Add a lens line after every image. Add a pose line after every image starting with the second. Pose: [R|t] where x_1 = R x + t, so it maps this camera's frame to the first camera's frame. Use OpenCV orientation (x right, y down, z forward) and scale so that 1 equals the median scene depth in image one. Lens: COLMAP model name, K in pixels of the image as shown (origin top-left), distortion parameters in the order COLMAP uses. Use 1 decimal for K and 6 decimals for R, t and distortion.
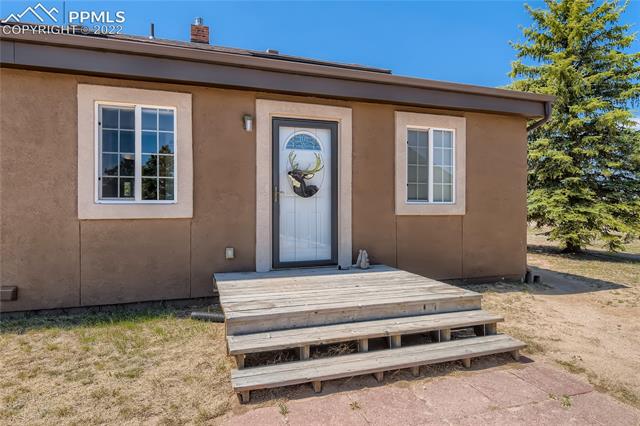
lens RADIAL K [[372.7, 0, 318.7], [0, 372.7, 201.2], [0, 0, 1]] dist [-0.000331, -0.000075]
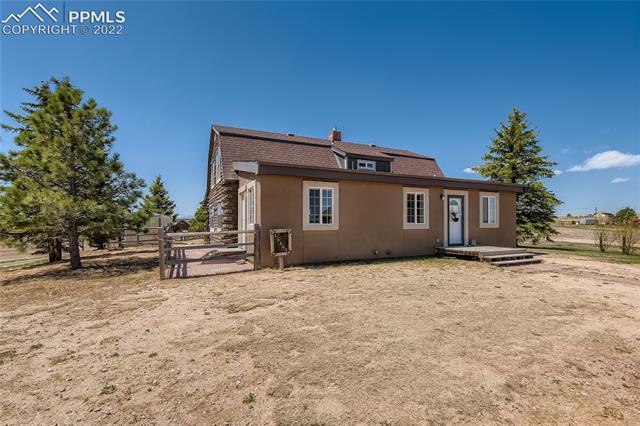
lens RADIAL K [[295.9, 0, 321.5], [0, 295.9, 219.8], [0, 0, 1]] dist [0.037708, -0.036687]
pose [[0.991386, -0.002582, 0.130949, -1.349082], [0.002867, 0.999994, -0.001989, -0.024021], [-0.130943, 0.002347, 0.991387, -1.148491]]
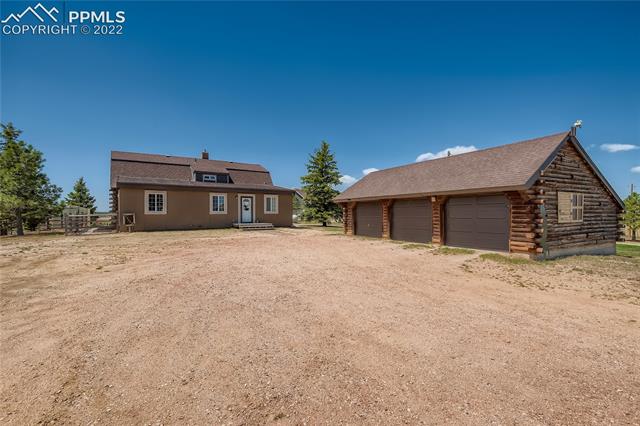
lens RADIAL K [[296.3, 0, 322.9], [0, 296.3, 207.8], [0, 0, 1]] dist [-0.003437, -0.001203]
pose [[0.961106, -0.002189, 0.276171, -0.157467], [0.006737, 0.999857, -0.015520, 0.025411], [-0.276097, 0.016777, 0.960983, -3.421688]]
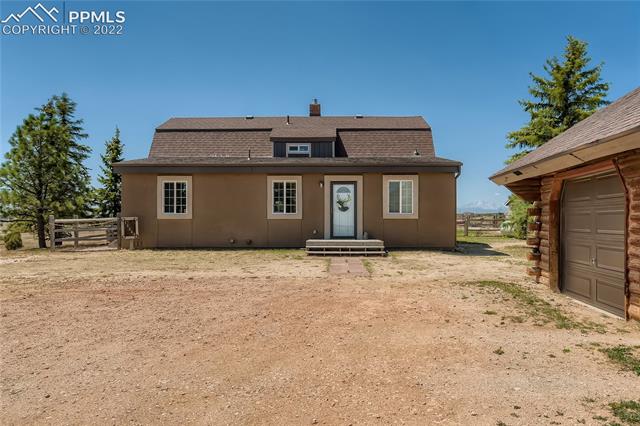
lens RADIAL K [[489.3, 0, 320.0], [0, 489.3, 213.0], [0, 0, 1]] dist [0.029087, -0.001084]
pose [[0.939467, -0.007342, -0.342561, 0.943403], [0.005038, 0.999958, -0.007615, 0.024923], [0.342602, 0.005428, 0.939465, -2.175182]]
